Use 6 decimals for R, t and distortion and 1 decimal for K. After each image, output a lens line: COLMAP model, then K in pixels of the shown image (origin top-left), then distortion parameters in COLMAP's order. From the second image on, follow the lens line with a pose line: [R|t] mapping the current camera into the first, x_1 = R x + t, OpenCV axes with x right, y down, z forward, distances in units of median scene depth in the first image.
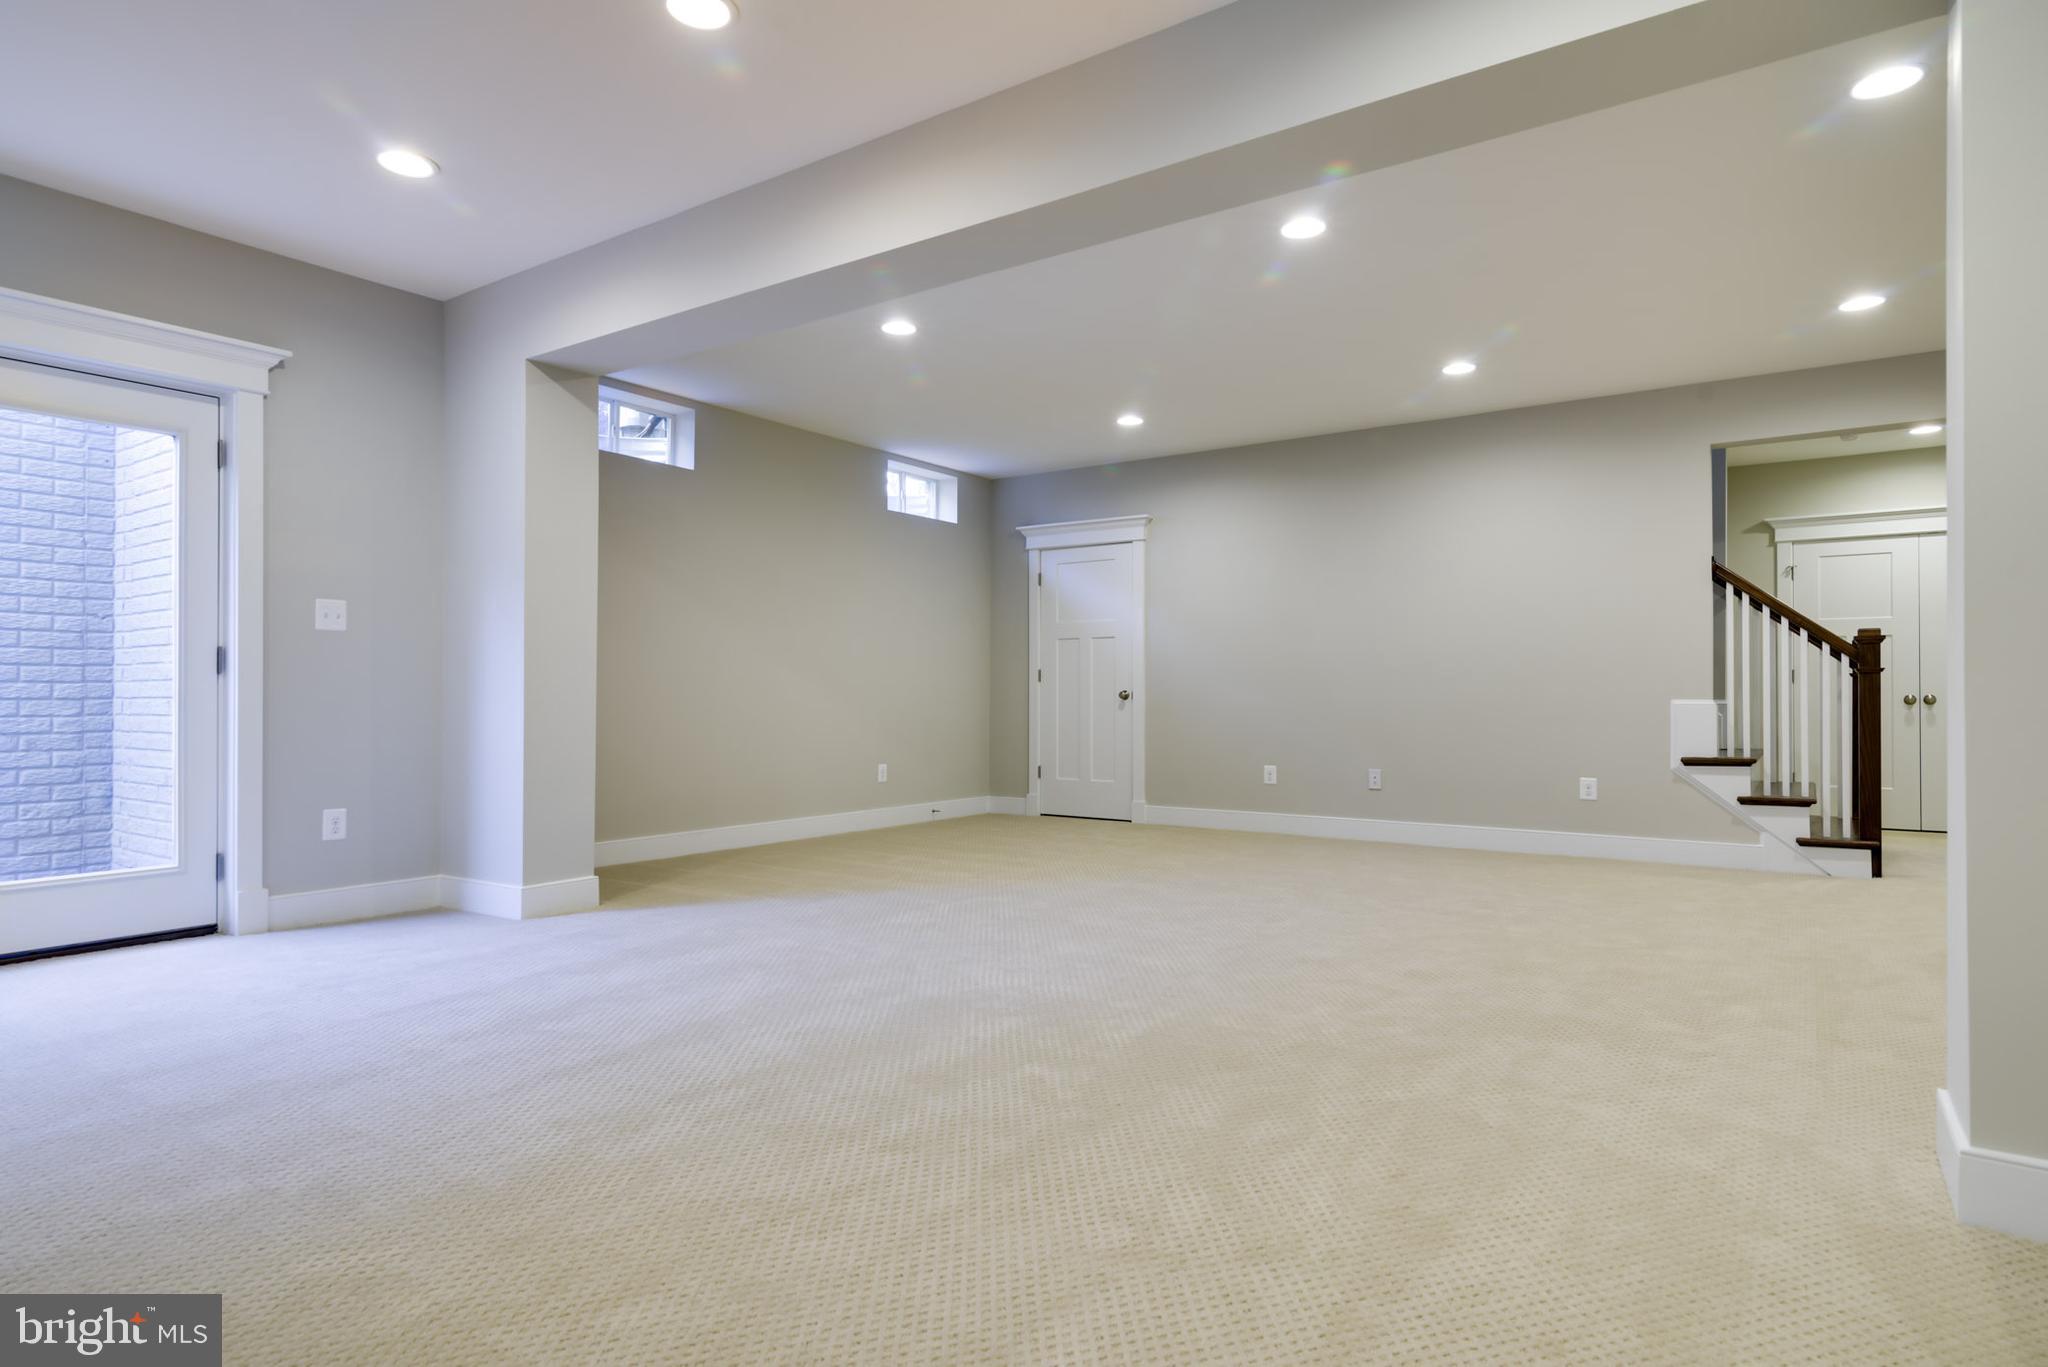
lens RADIAL K [[1154.2, 0, 1024.0], [0, 1154.2, 683.5], [0, 0, 1]] dist [0.011510, -0.000064]
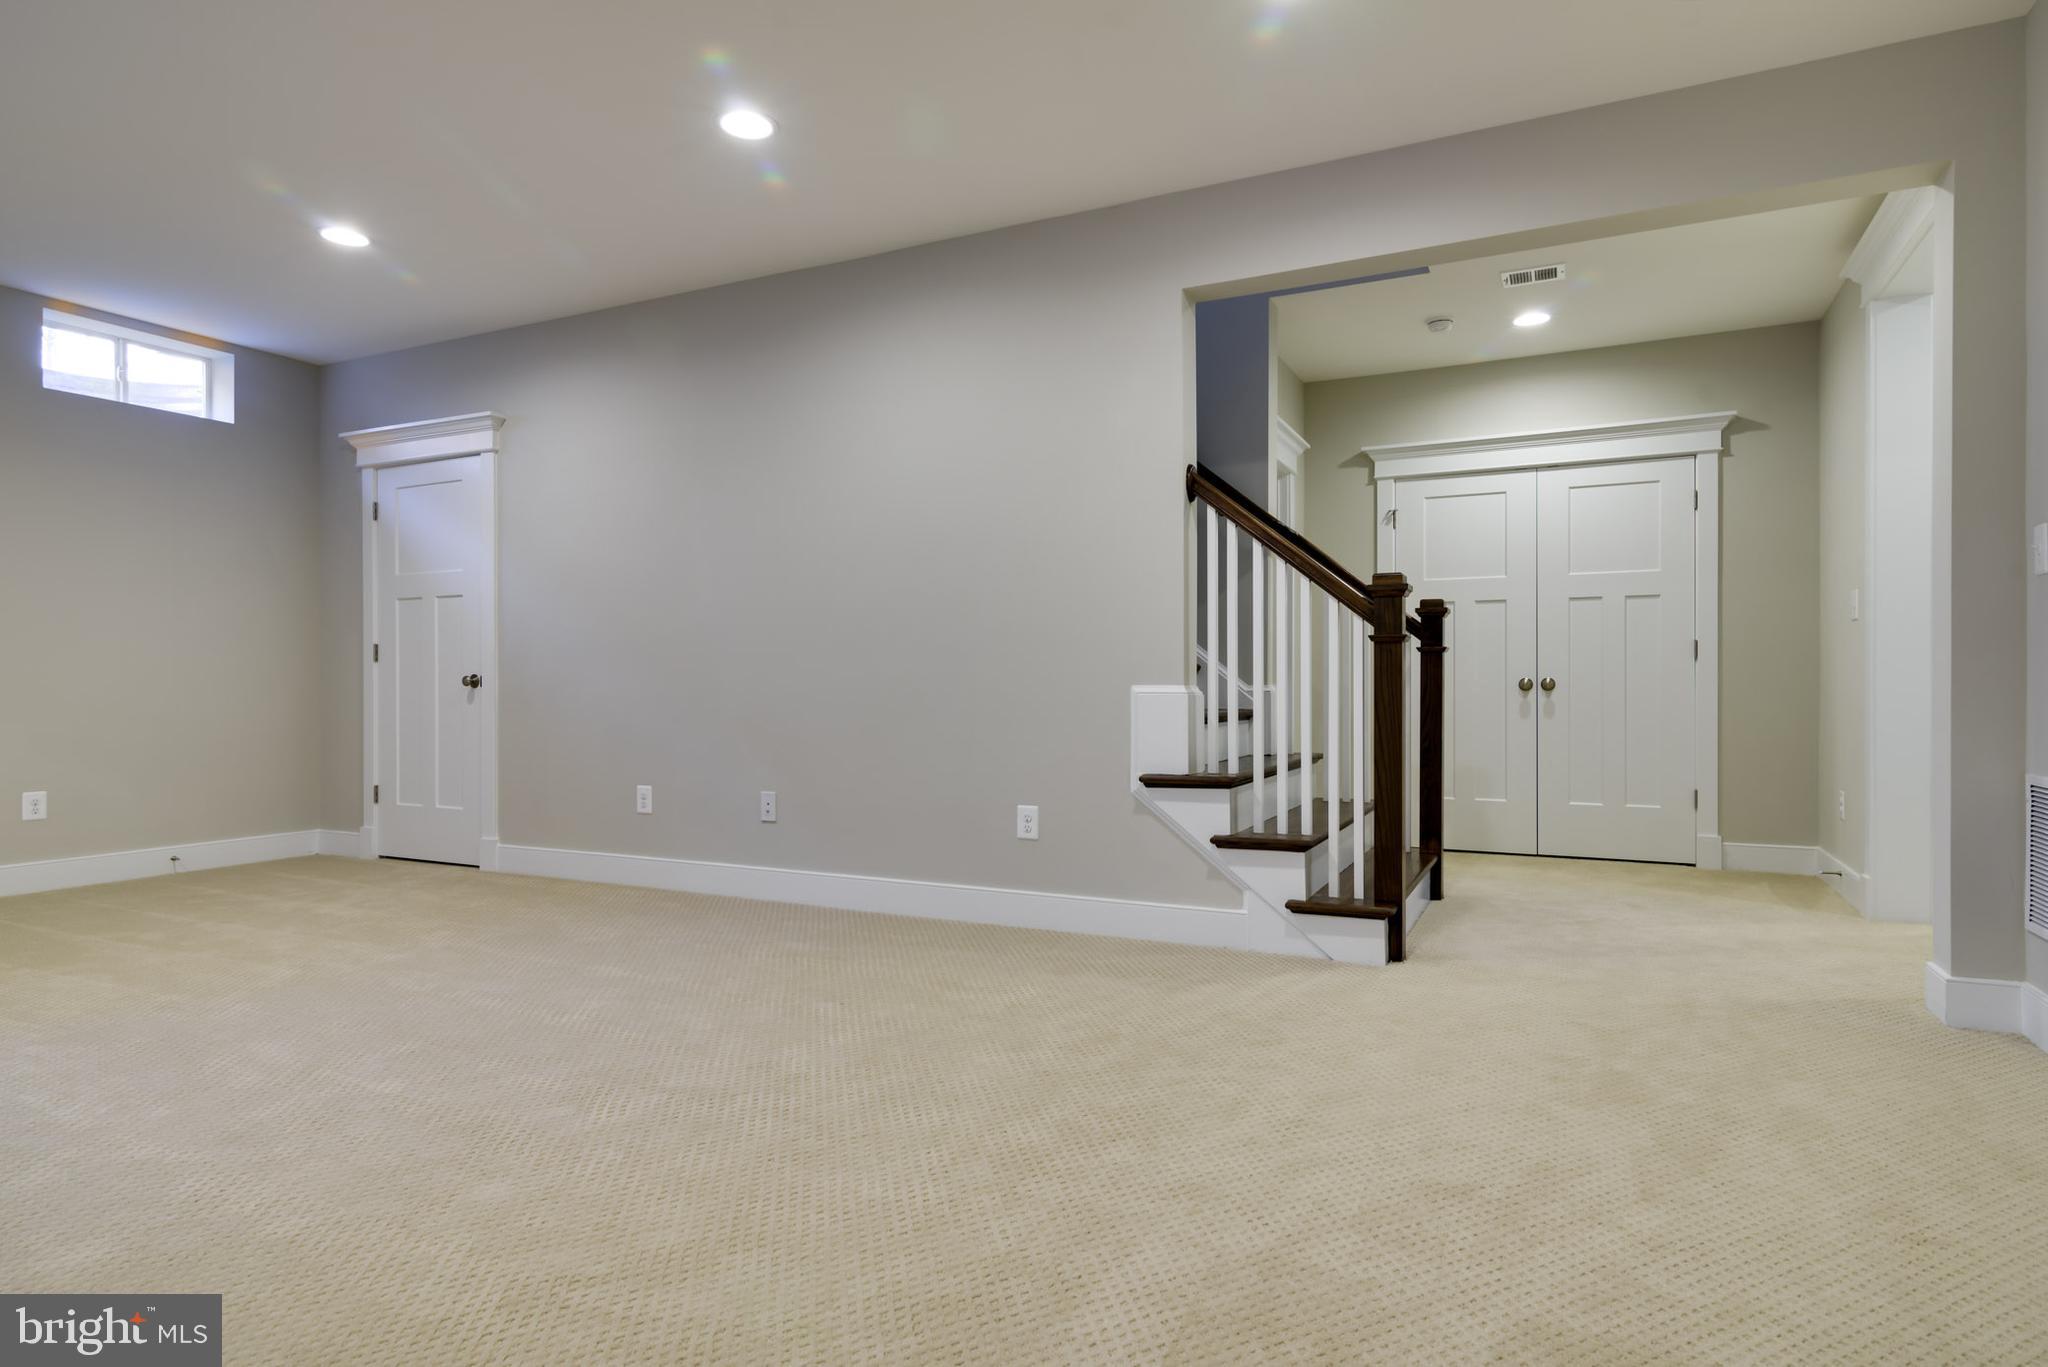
lens RADIAL K [[1154.2, 0, 1024.0], [0, 1154.2, 683.5], [0, 0, 1]] dist [0.011510, -0.000064]
pose [[0.988601, -0.002694, 0.150534, 0.322295], [0.001062, 0.999940, 0.010925, 0.004695], [-0.150554, -0.010640, 0.988545, 0.297500]]
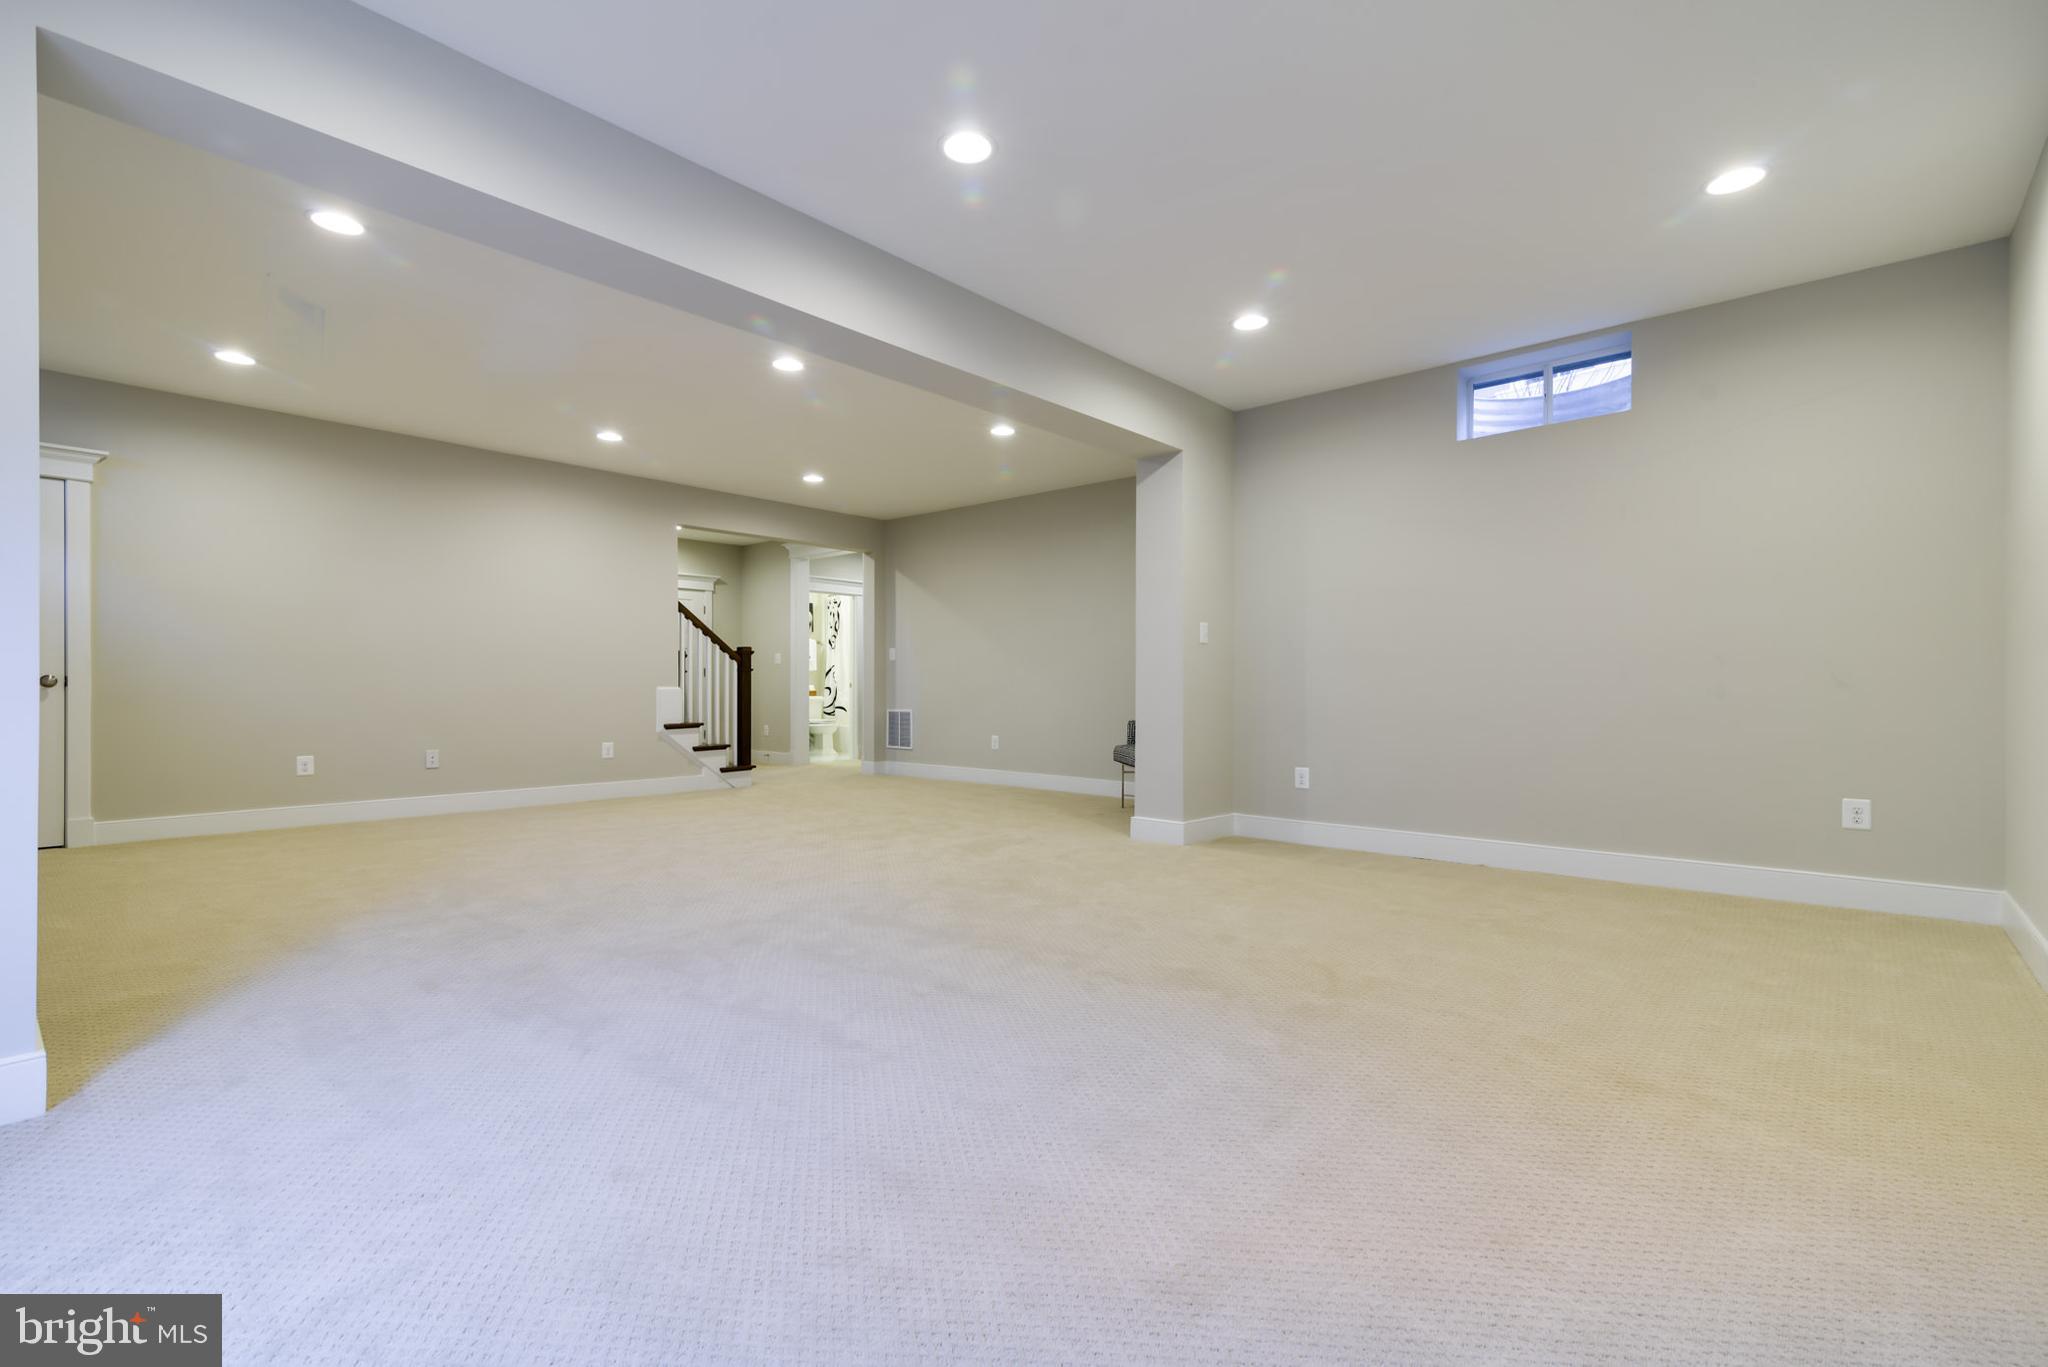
lens RADIAL K [[947.2, 0, 1024.0], [0, 947.2, 683.5], [0, 0, 1]] dist [0.002419, 0.000588]
pose [[0.091684, -0.000574, 0.995788, -0.498630], [-0.015604, 0.999876, 0.002013, 0.000640], [-0.995666, -0.015723, 0.091664, 0.331621]]
